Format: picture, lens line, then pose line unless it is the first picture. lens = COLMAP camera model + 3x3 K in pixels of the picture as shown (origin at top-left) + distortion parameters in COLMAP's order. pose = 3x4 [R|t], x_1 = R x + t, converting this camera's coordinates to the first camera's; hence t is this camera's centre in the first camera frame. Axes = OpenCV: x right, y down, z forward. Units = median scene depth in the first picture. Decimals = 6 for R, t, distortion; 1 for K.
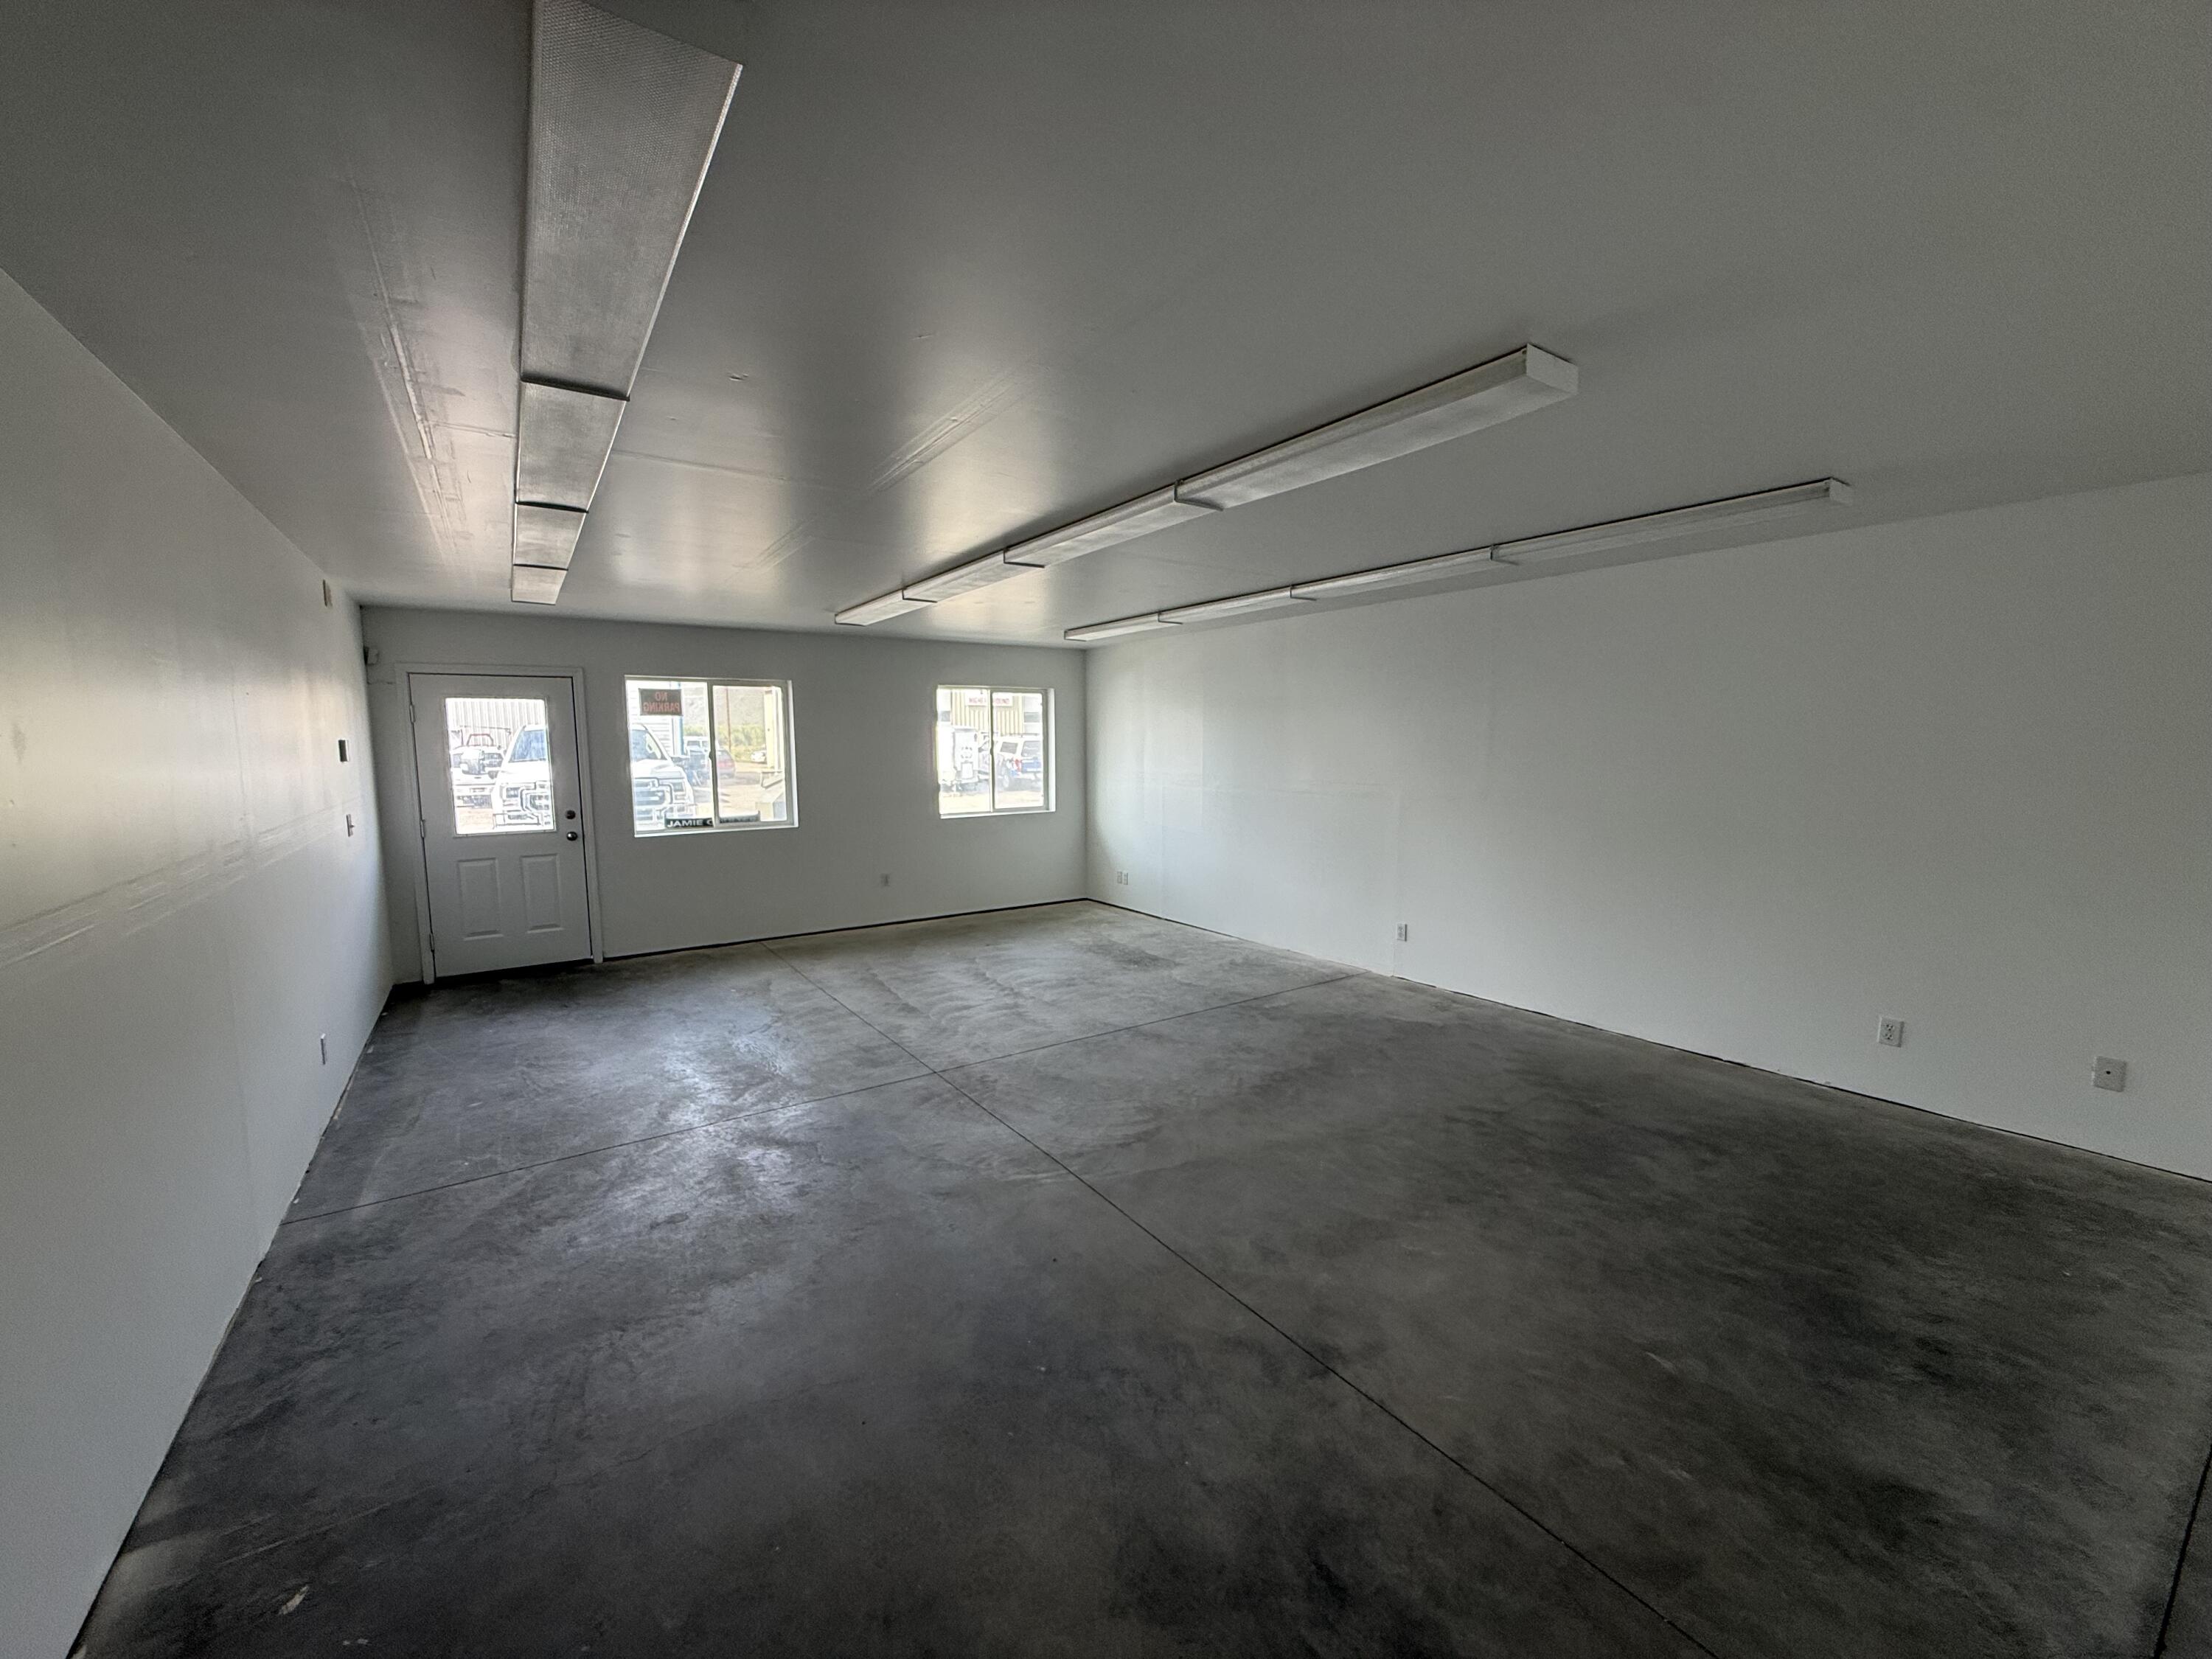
lens RADIAL K [[876.6, 0, 1098.1], [0, 876.6, 828.2], [0, 0, 1]] dist [-0.000173, 0.000201]
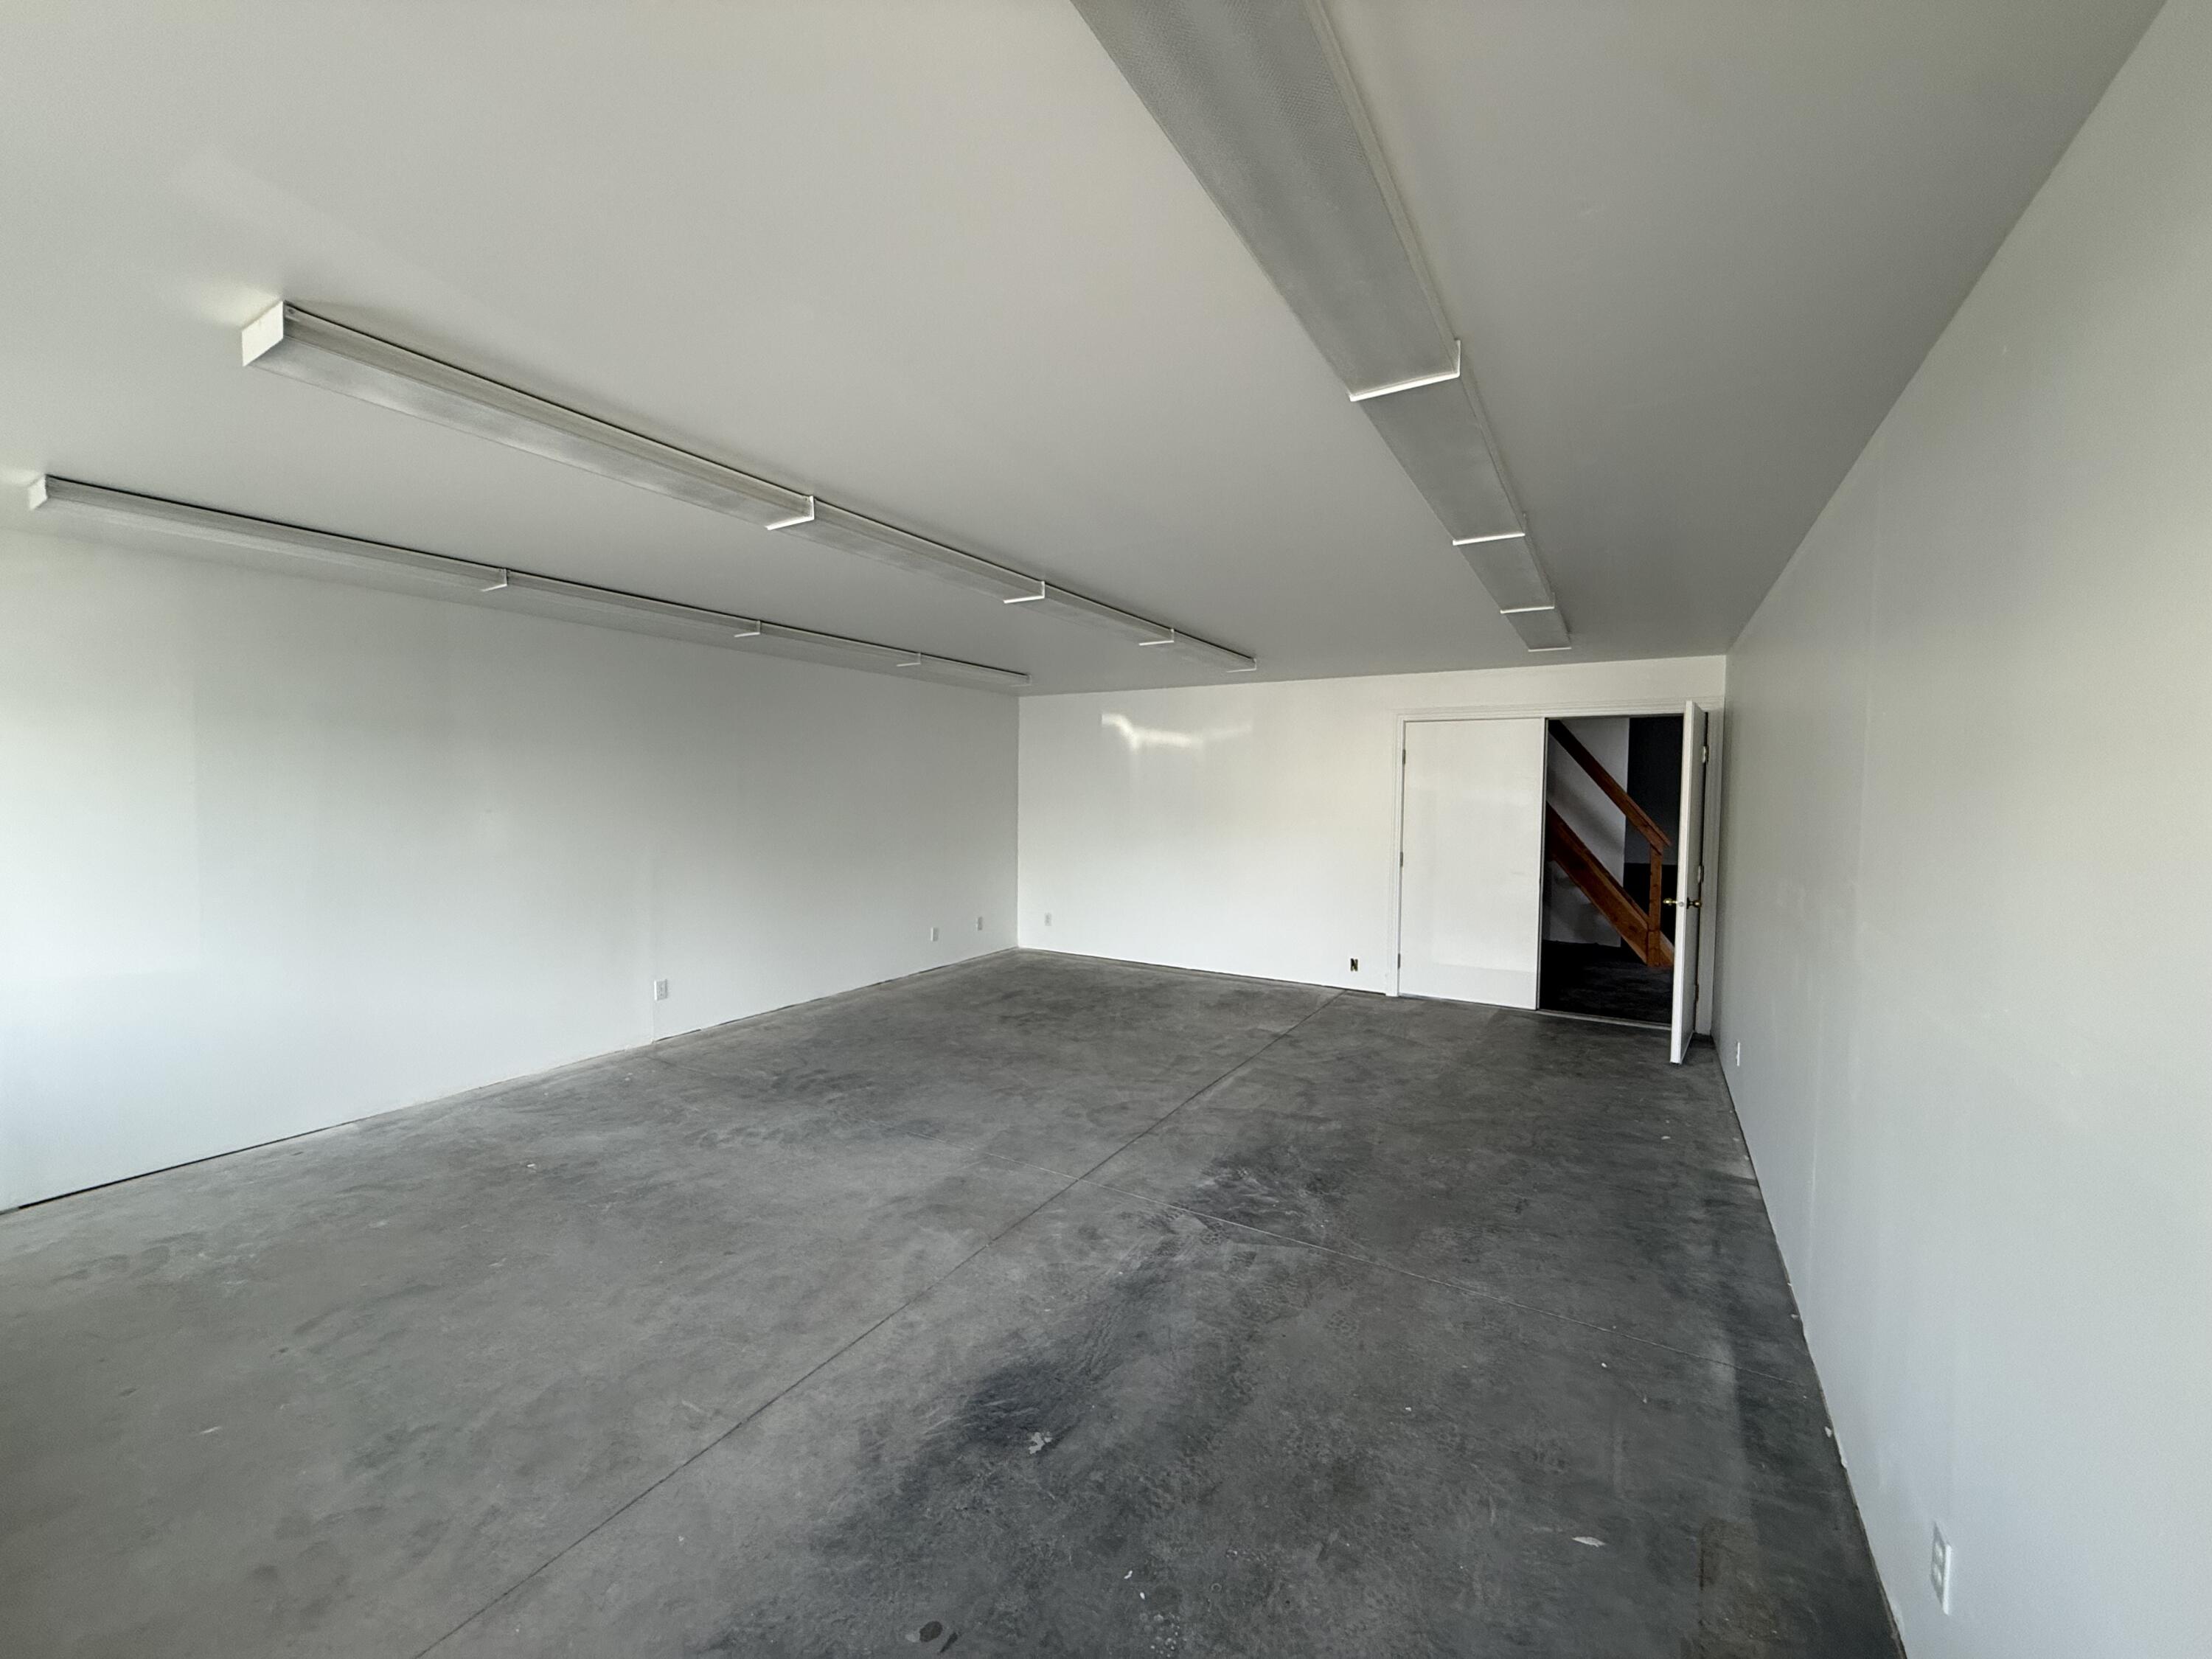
lens RADIAL K [[876.6, 0, 1098.1], [0, 876.6, 828.2], [0, 0, 1]] dist [-0.000173, 0.000201]
pose [[-0.414280, -0.038934, 0.909316, -0.785290], [0.083744, 0.993216, 0.080679, -0.101152], [-0.906289, 0.109573, -0.408209, 1.072700]]
